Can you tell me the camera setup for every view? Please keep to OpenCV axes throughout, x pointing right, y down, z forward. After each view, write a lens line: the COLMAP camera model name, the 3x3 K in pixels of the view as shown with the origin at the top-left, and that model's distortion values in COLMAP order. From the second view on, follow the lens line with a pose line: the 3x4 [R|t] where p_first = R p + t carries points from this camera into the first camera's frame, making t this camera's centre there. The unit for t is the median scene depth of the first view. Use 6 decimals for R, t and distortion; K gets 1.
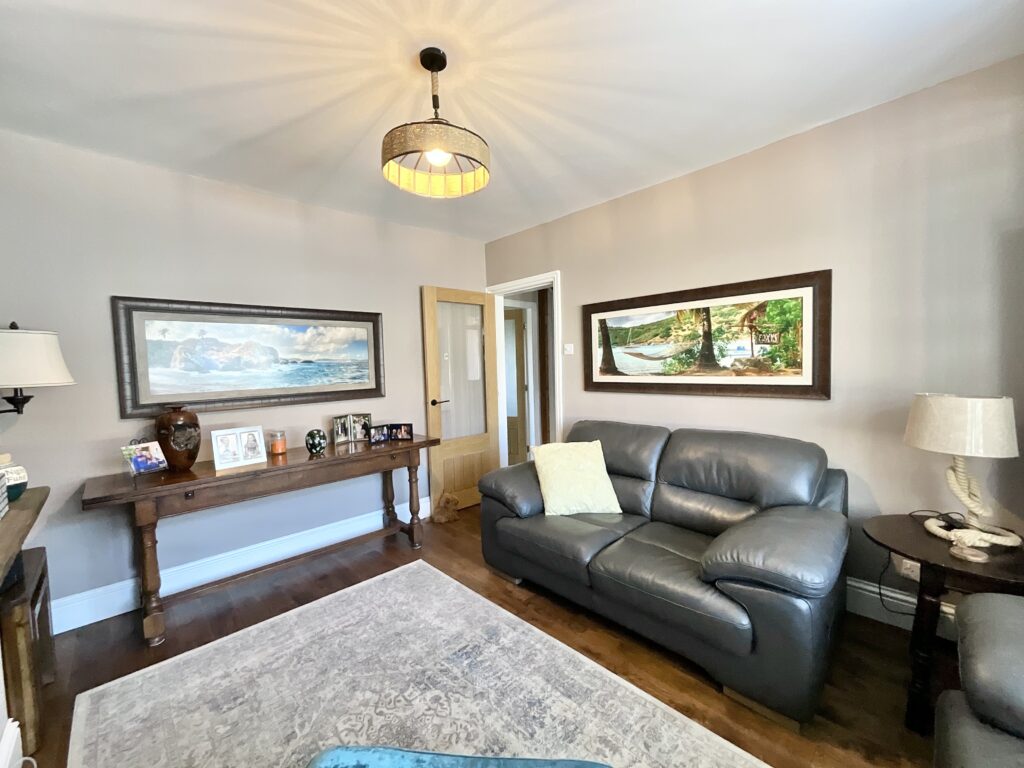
lens RADIAL K [[415.4, 0, 510.5], [0, 415.4, 384.0], [0, 0, 1]] dist [-0.000819, -0.000116]
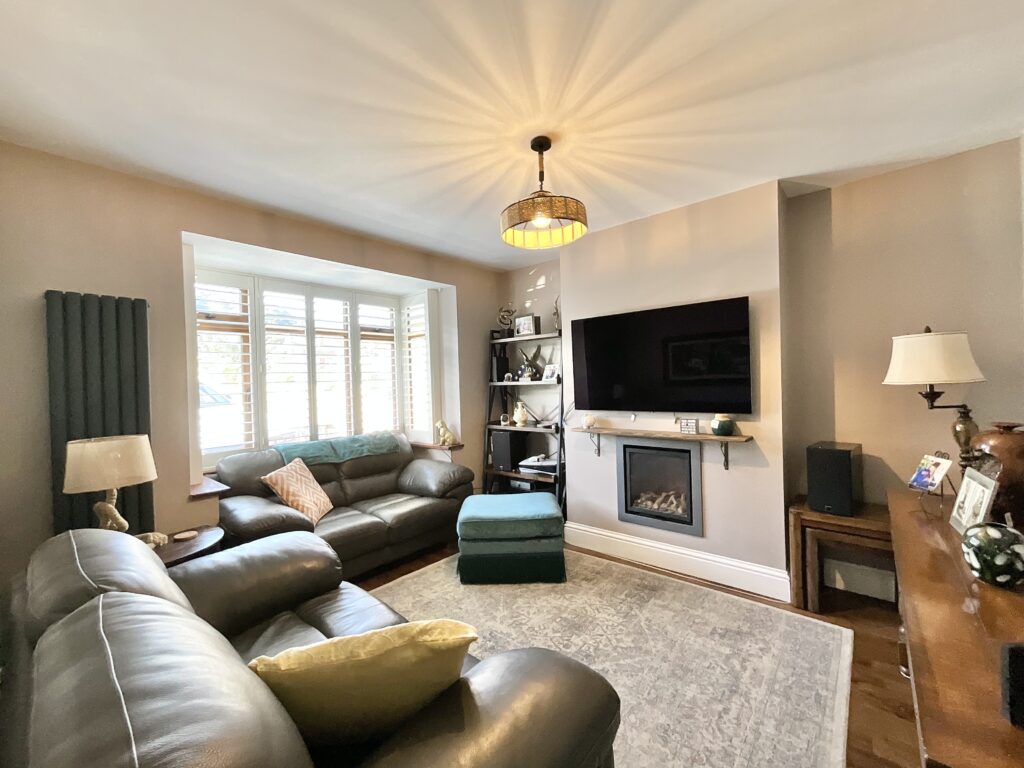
lens RADIAL K [[415.4, 0, 510.5], [0, 415.4, 384.0], [0, 0, 1]] dist [-0.000819, -0.000116]
pose [[-0.993512, 0.057631, -0.098045, 0.046137], [0.052018, 0.996910, 0.058868, -0.085038], [0.101134, 0.053386, -0.993439, 1.461234]]
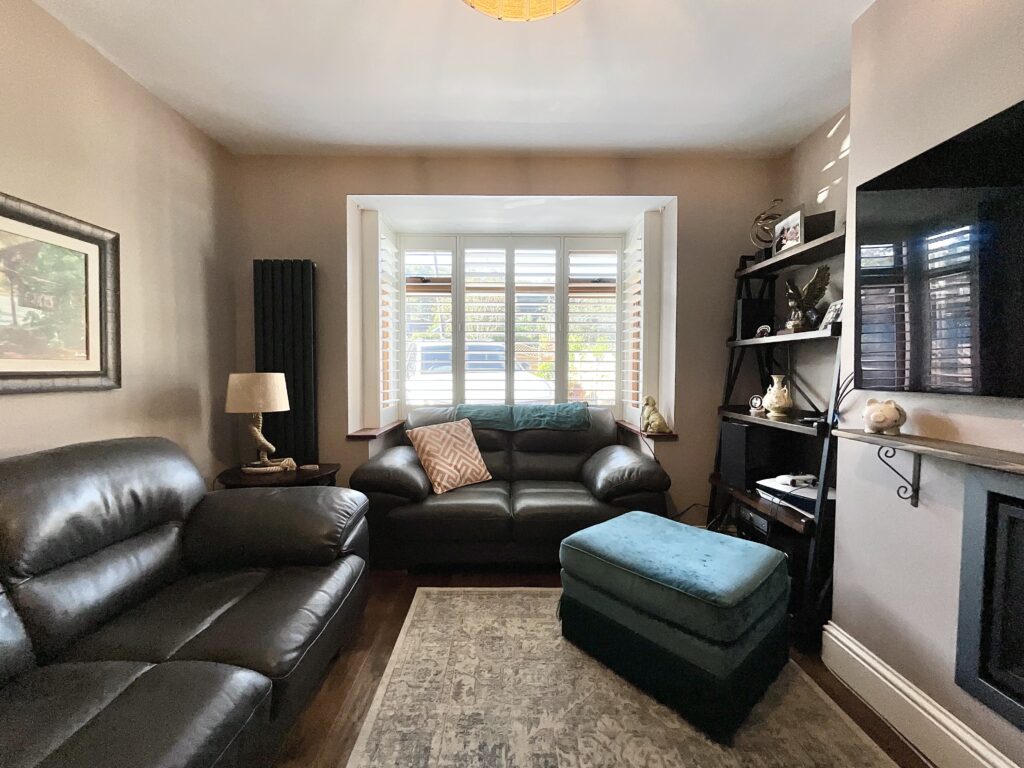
lens RADIAL K [[415.4, 0, 510.5], [0, 415.4, 384.0], [0, 0, 1]] dist [-0.000819, -0.000116]
pose [[-0.726522, 0.001509, 0.687141, -0.337292], [0.051483, 0.997306, 0.052243, 0.023124], [-0.685212, 0.073332, -0.724643, 0.929835]]
